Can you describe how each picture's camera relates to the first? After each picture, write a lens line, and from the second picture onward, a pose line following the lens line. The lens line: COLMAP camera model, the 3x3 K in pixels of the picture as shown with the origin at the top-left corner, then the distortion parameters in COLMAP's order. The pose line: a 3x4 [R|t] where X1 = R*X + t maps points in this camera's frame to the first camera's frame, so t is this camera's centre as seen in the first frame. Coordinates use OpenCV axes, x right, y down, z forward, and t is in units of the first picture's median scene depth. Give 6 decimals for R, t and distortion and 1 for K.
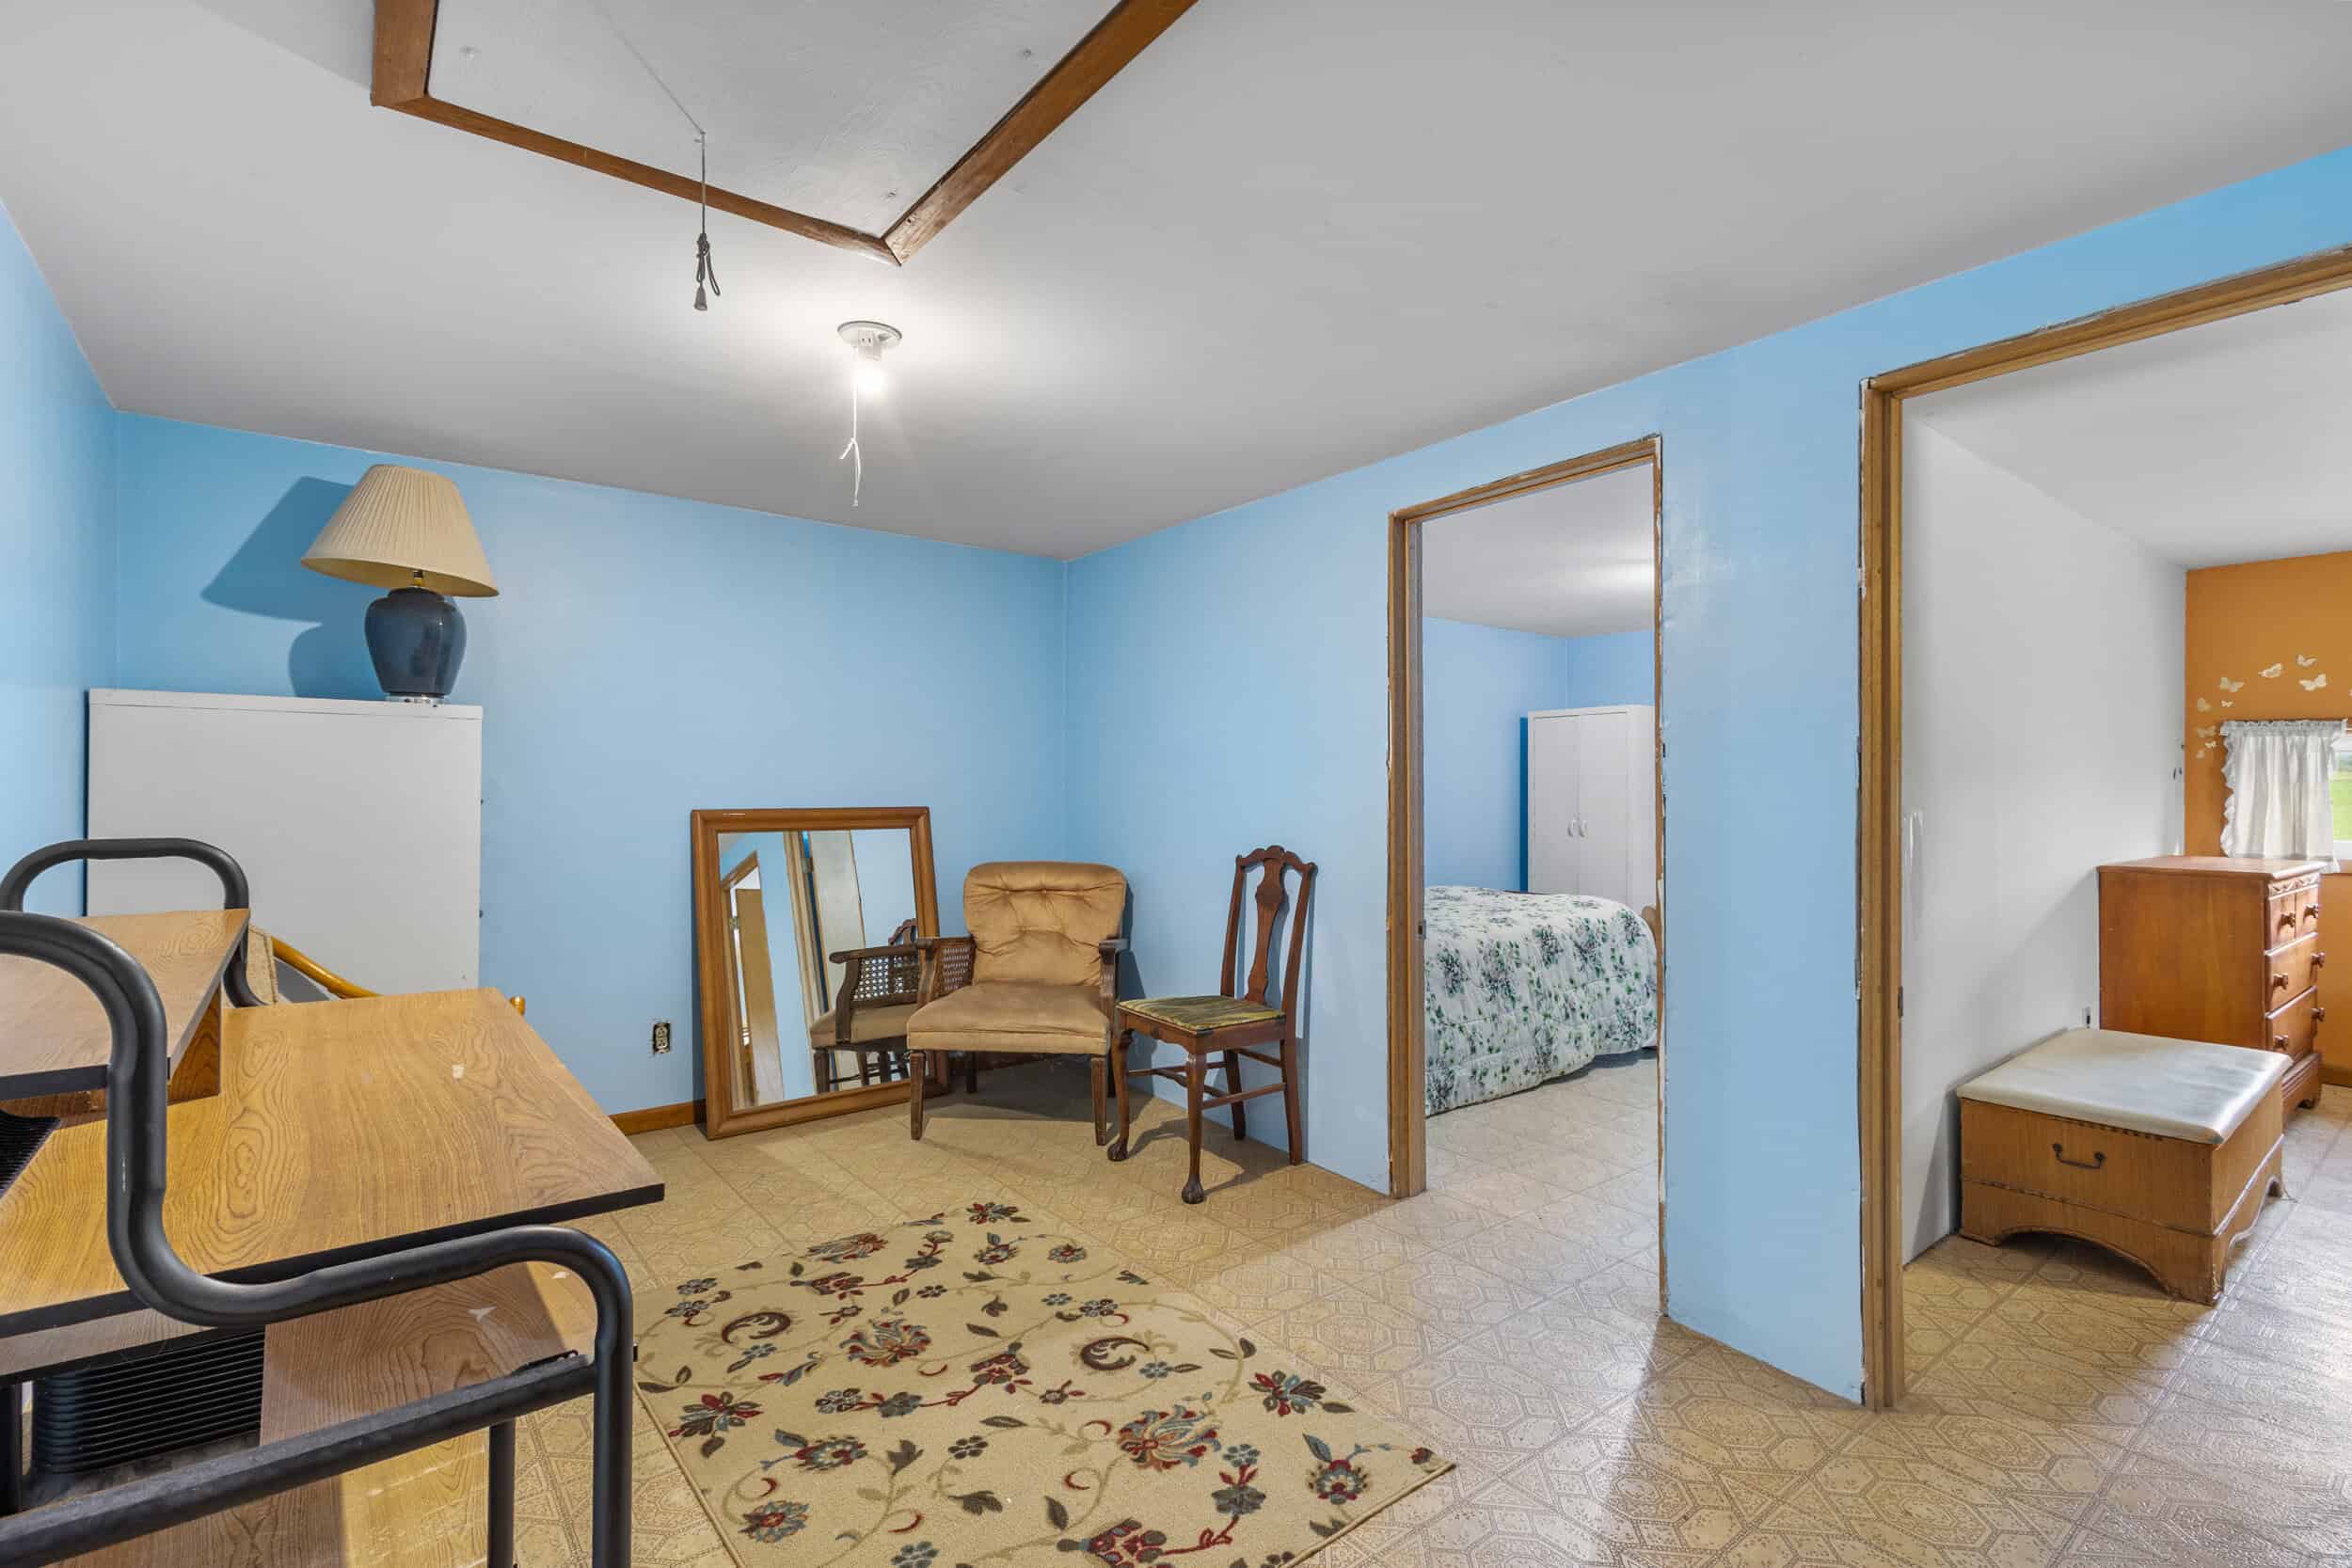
lens RADIAL K [[1079.3, 0, 1174.3], [0, 1079.3, 781.4], [0, 0, 1]] dist [0.004704, 0.000741]
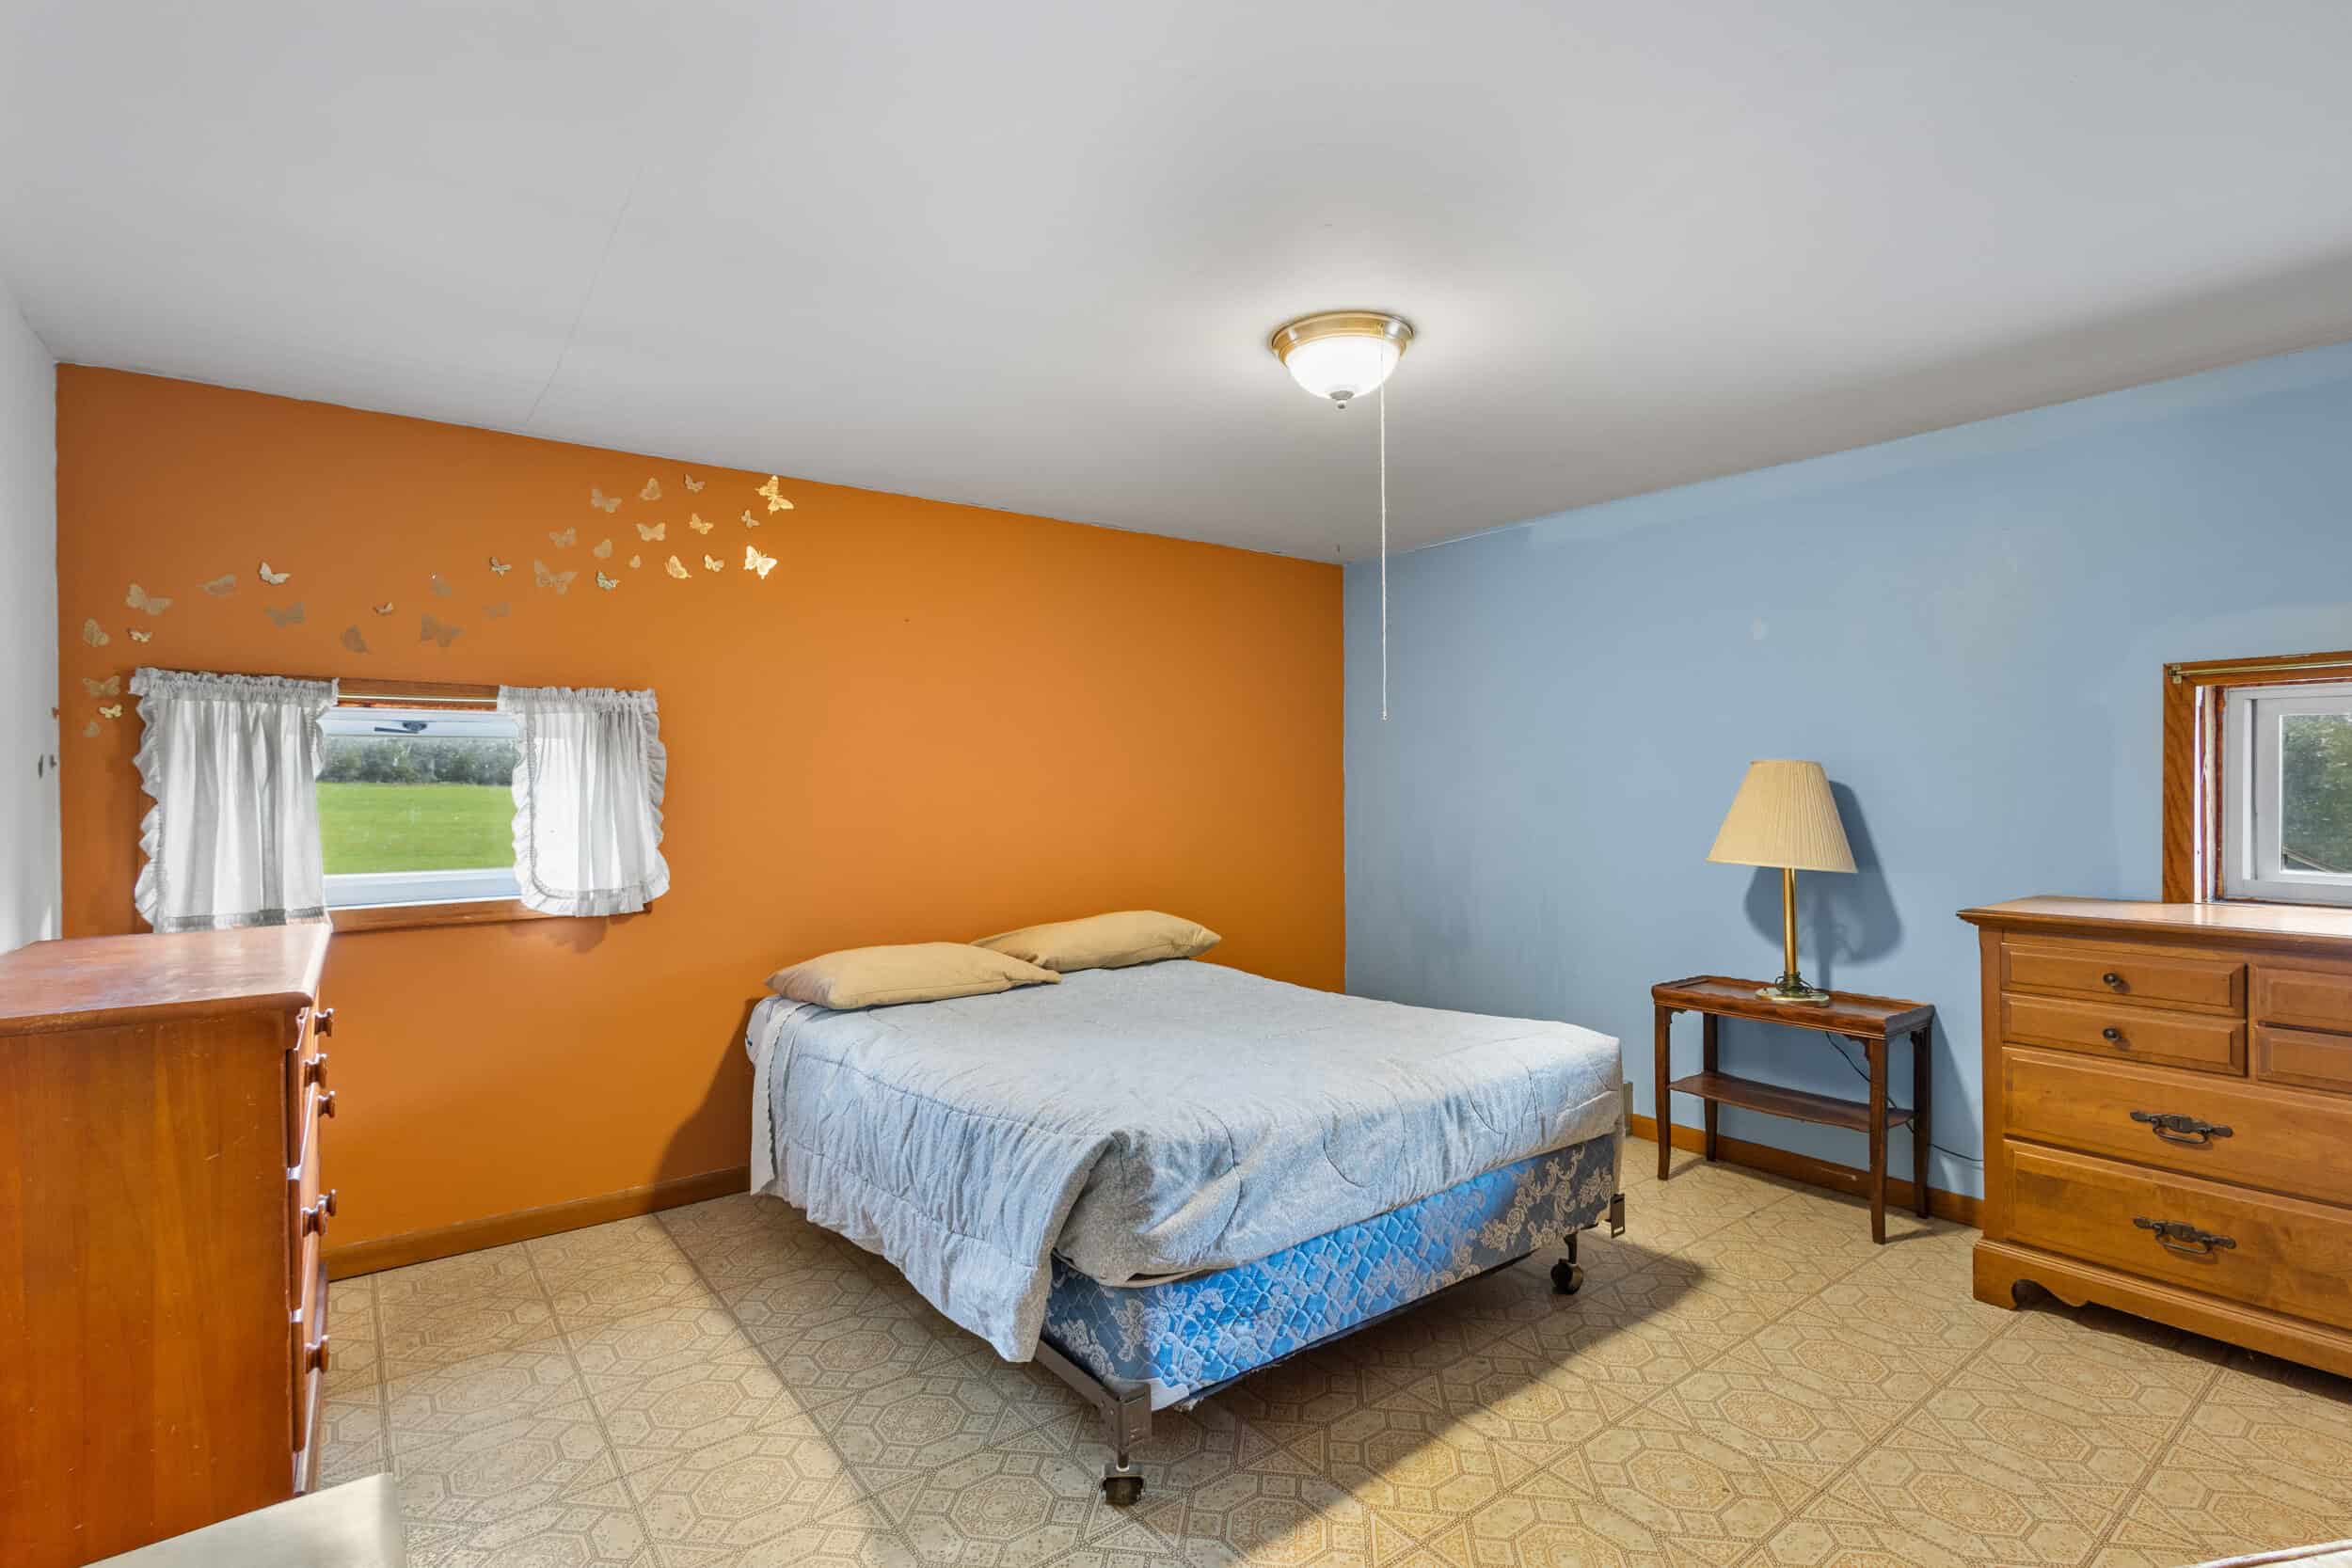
lens RADIAL K [[1079.3, 0, 1175.3], [0, 1079.3, 777.2], [0, 0, 1]] dist [0.004704, 0.000741]
pose [[-0.003772, -0.006504, 0.999972, 0.443682], [0.001024, 0.999978, 0.006508, -0.005282], [-0.999992, 0.001048, -0.003766, 0.503798]]
